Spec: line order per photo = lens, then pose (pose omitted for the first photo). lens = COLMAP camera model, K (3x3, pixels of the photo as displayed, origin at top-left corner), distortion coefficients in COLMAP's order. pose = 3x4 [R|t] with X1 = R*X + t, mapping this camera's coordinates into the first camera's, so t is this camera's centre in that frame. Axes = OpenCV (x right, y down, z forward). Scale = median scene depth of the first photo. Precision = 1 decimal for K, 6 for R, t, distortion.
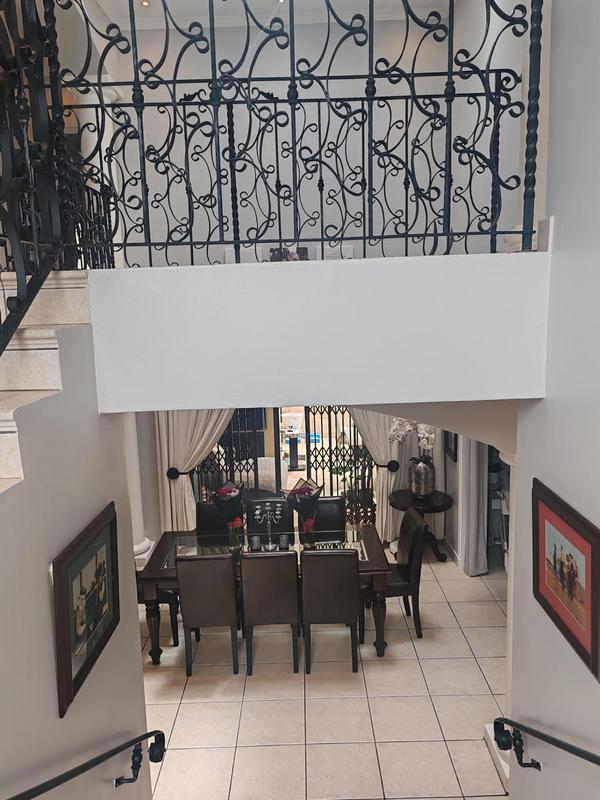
lens RADIAL K [[614.3, 0, 300.0], [0, 614.3, 400.0], [0, 0, 1]] dist [0.014688, -0.006595]
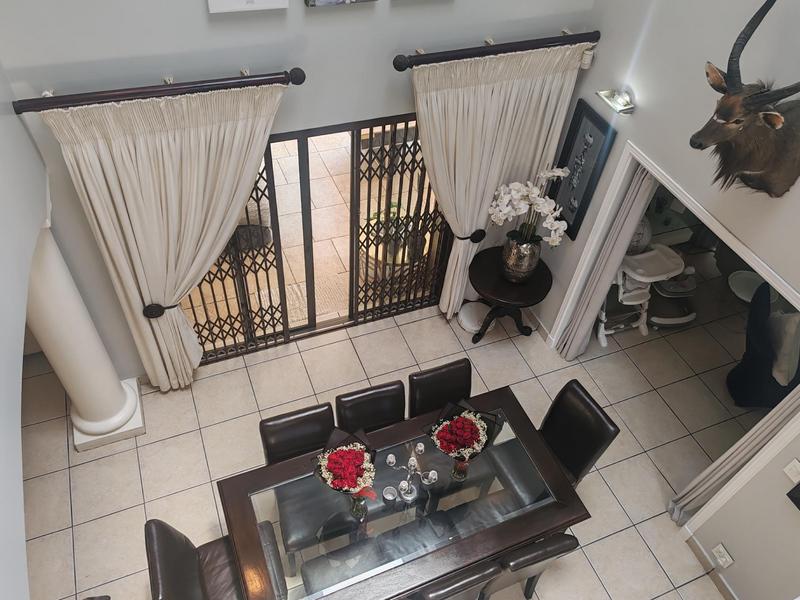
lens RADIAL K [[614.3, 0, 400.0], [0, 614.3, 300.0], [0, 0, 1]] dist [0.014688, -0.006595]
pose [[0.922152, -0.210243, 0.324707, -0.178031], [-0.031794, 0.795373, 0.605286, -0.261480], [-0.385520, -0.568489, 0.726770, 0.475057]]
